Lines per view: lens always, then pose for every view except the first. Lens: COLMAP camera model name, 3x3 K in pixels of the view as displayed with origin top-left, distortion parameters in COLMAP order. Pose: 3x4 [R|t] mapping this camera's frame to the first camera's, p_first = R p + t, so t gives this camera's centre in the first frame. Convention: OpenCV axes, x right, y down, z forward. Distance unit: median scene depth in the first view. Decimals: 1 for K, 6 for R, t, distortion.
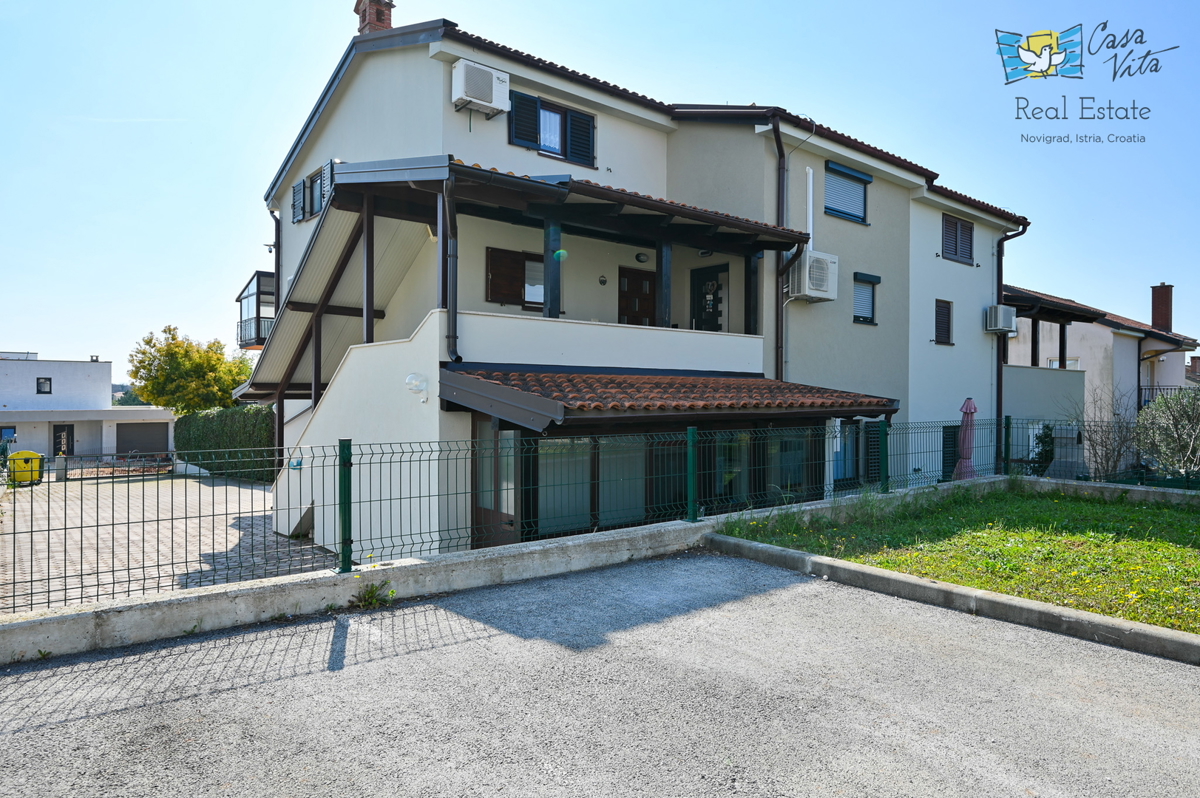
lens RADIAL K [[730.9, 0, 600.0], [0, 730.9, 399.0], [0, 0, 1]] dist [0.003432, 0.000675]
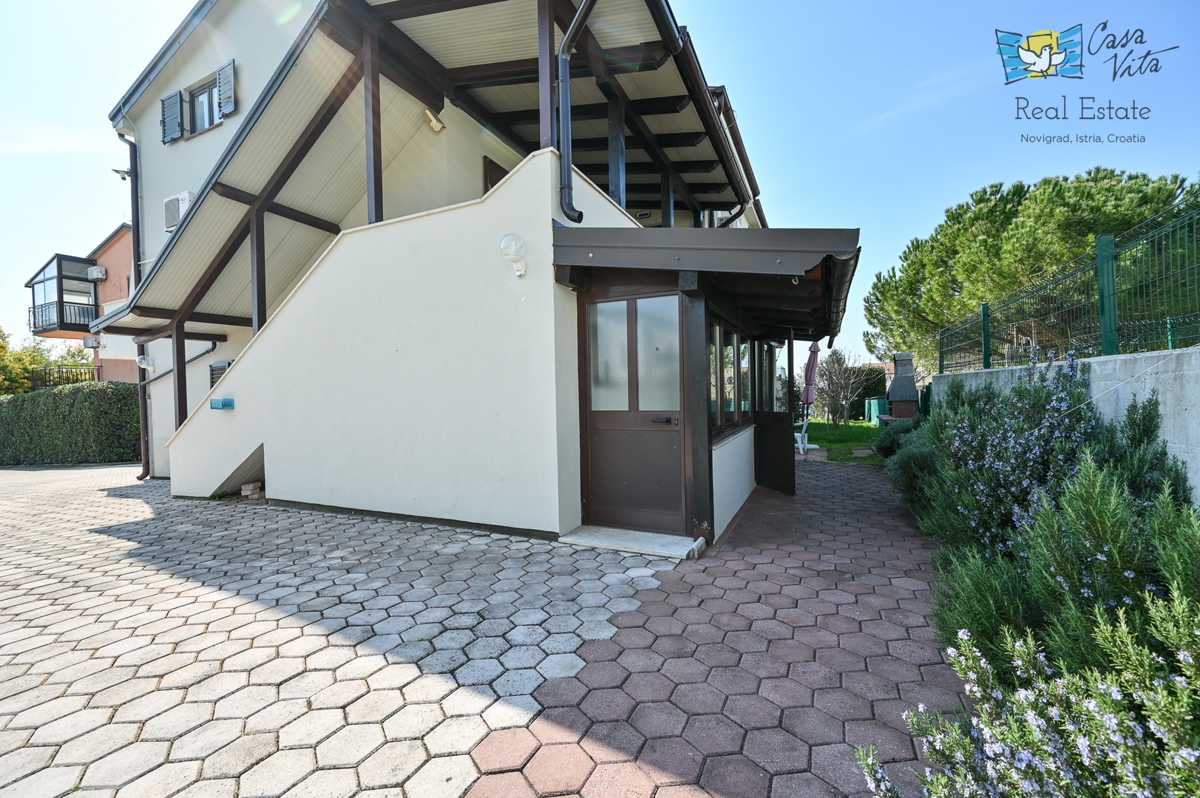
lens RADIAL K [[470.8, 0, 607.6], [0, 470.8, 399.4], [0, 0, 1]] dist [-0.001832, 0.000384]
pose [[0.901363, -0.032204, 0.431865, -0.084825], [0.027519, 0.999475, 0.017094, 0.028311], [-0.432189, -0.003523, 0.901776, 0.118379]]
